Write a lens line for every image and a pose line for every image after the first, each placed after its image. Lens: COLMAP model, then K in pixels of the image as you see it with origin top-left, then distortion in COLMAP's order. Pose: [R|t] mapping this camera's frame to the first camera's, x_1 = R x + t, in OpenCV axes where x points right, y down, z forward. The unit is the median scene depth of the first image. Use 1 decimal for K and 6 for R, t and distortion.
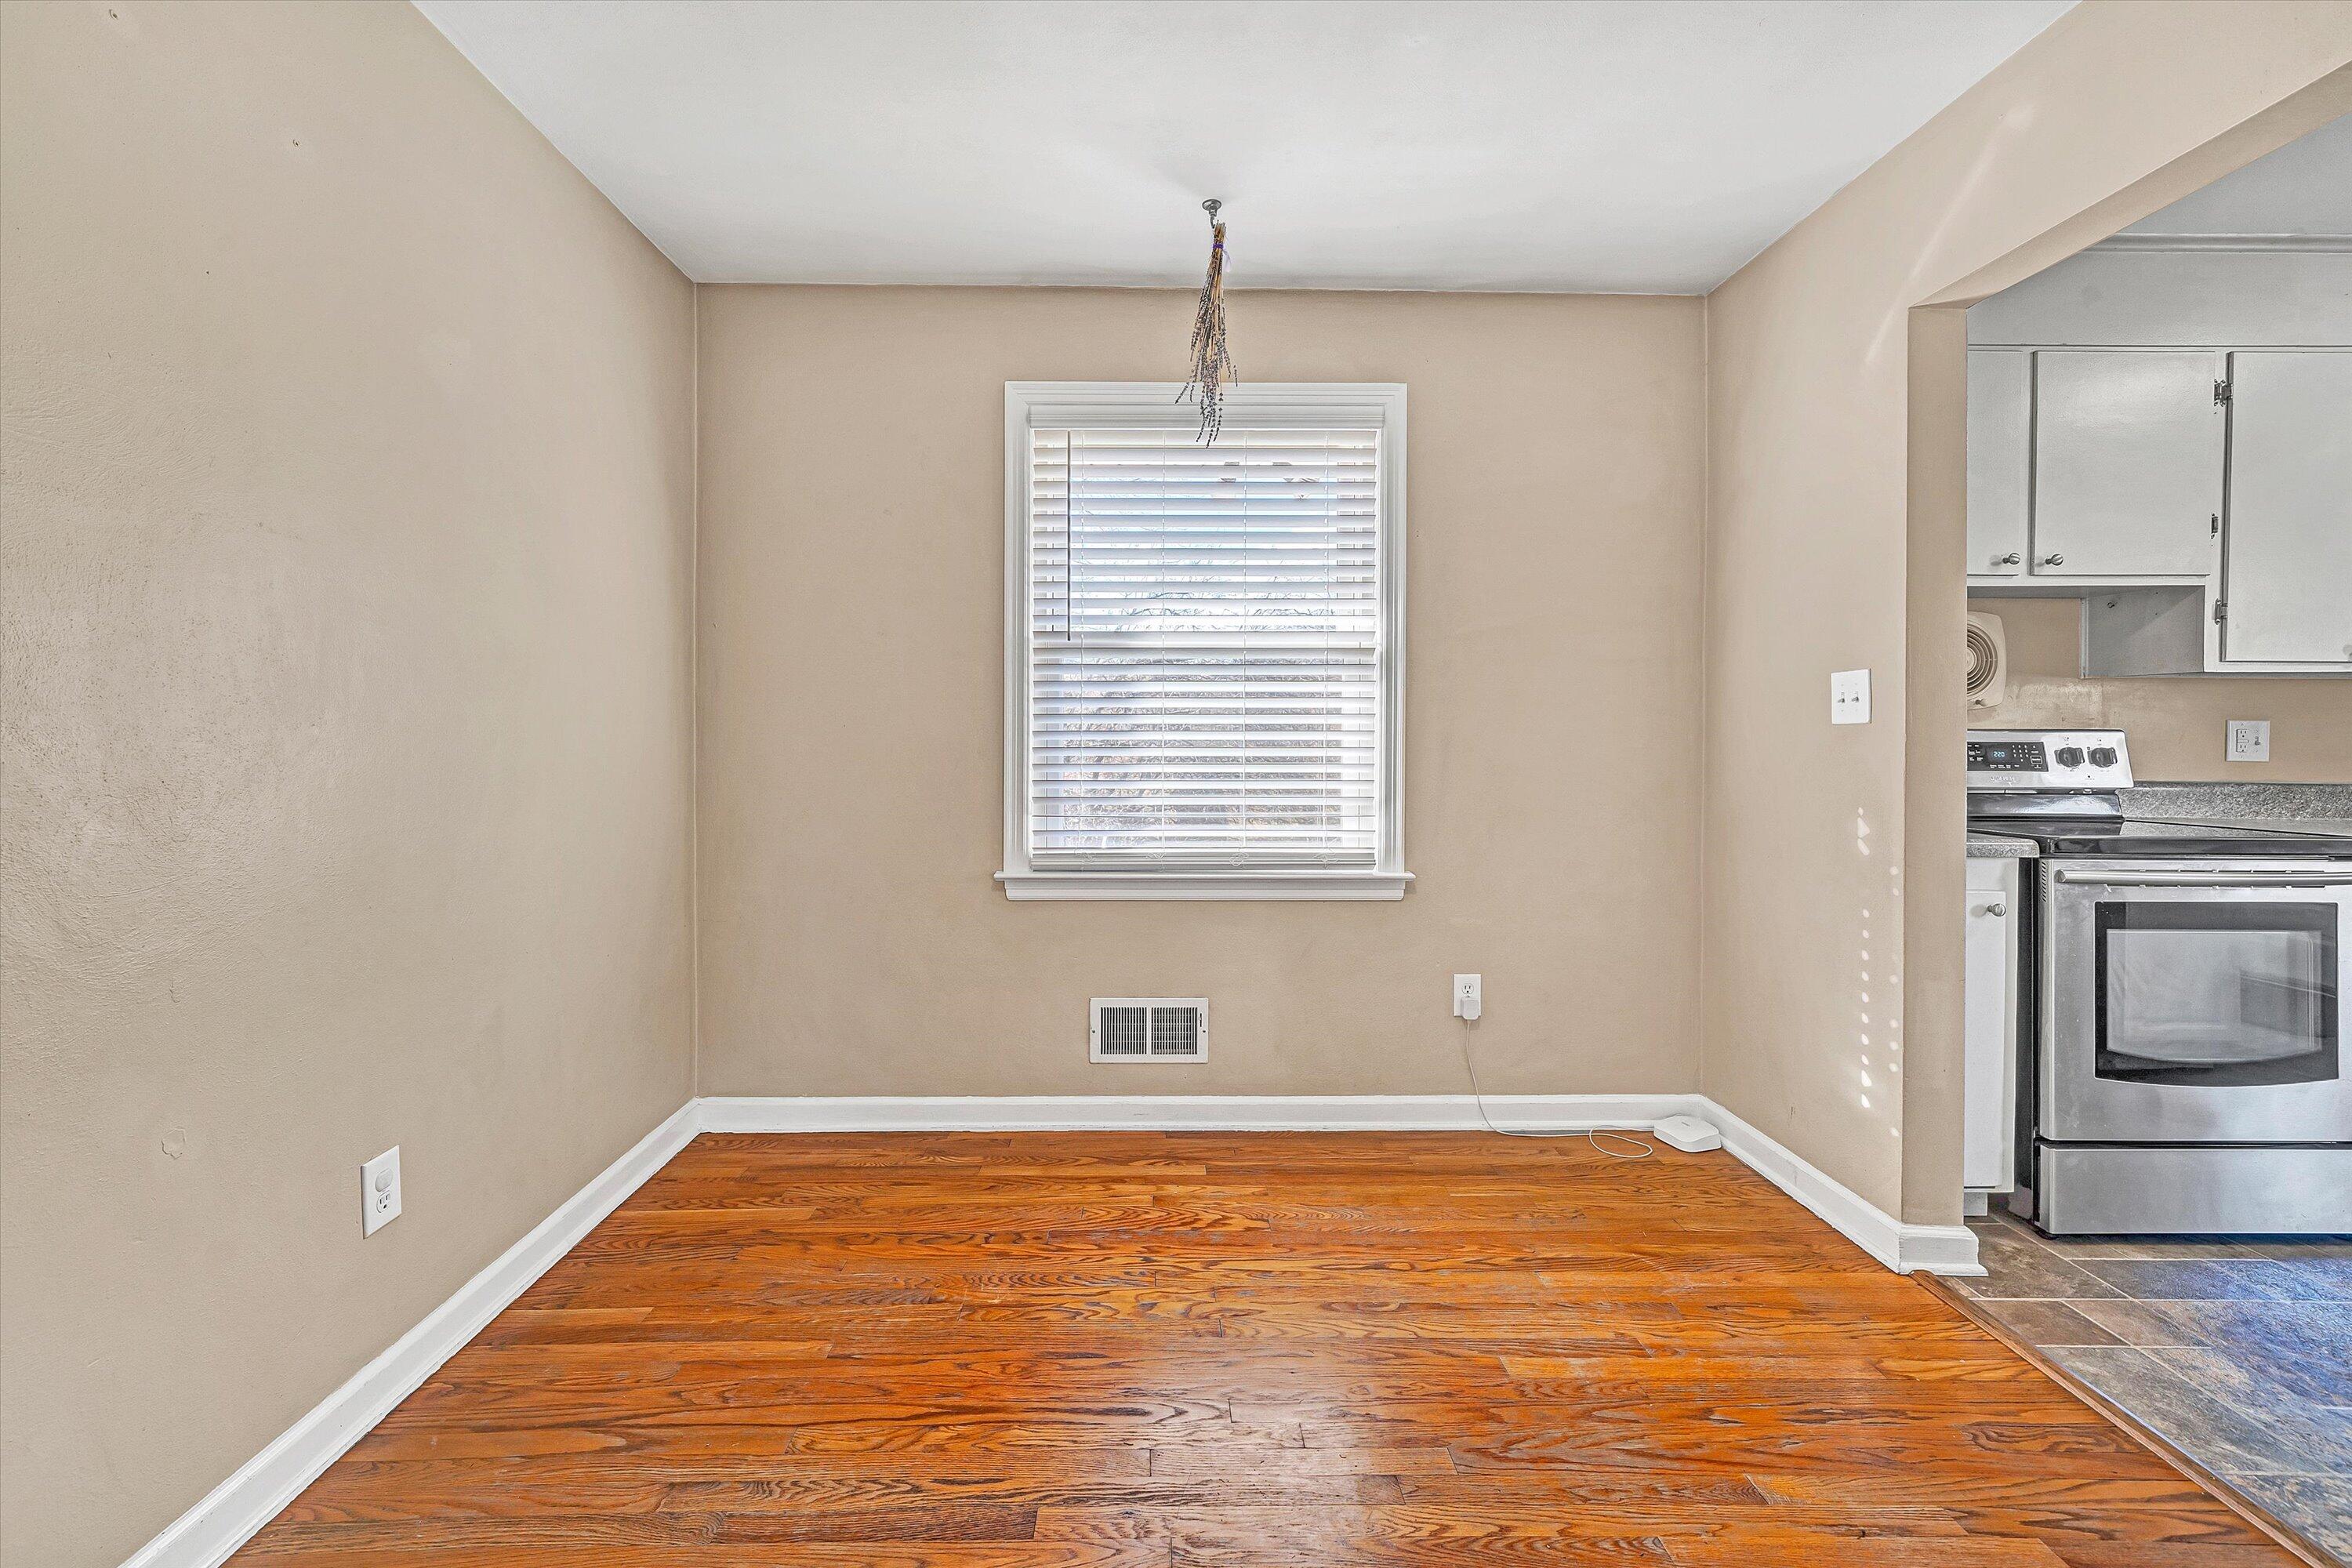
lens RADIAL K [[1020.8, 0, 1143.0], [0, 1020.8, 736.3], [0, 0, 1]] dist [0.003092, 0.001342]
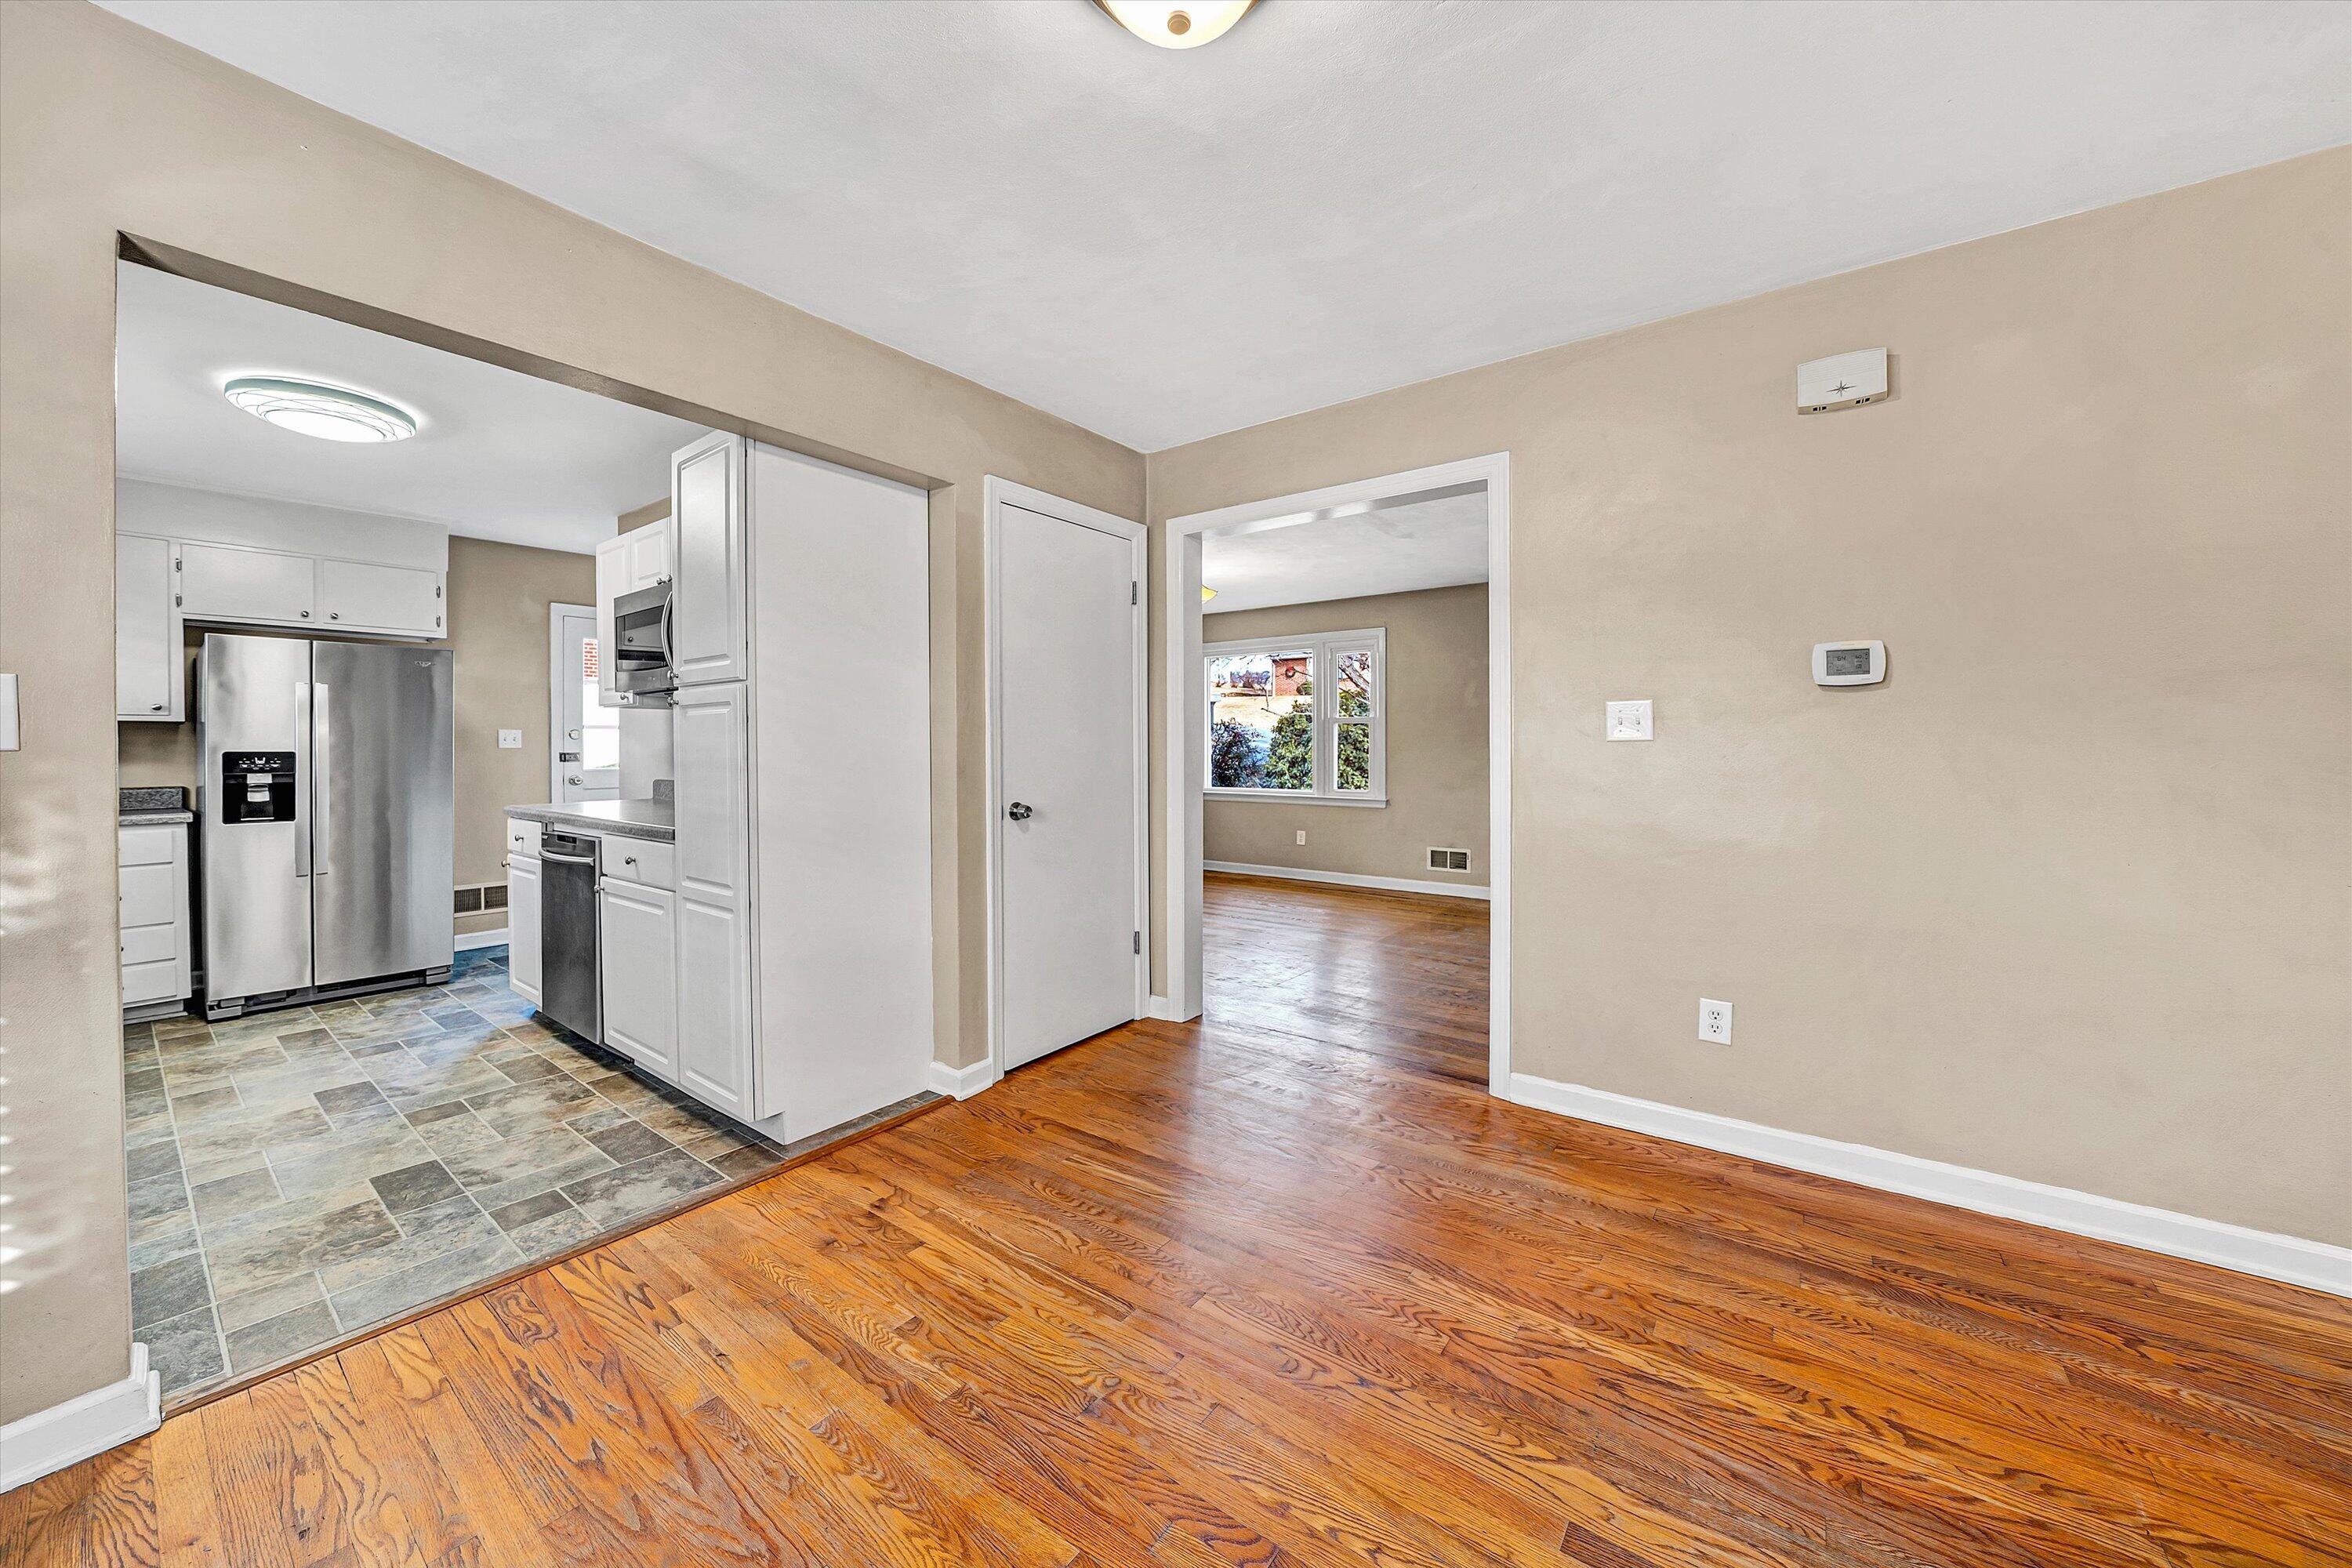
lens RADIAL K [[787.8, 0, 1162.6], [0, 787.8, 747.8], [0, 0, 1]] dist [-0.017049, 0.000415]
pose [[-0.783403, 0.000876, 0.621513, -0.219069], [0.004973, 0.999976, 0.004859, -0.011643], [-0.621494, 0.006898, -0.783389, 0.815440]]
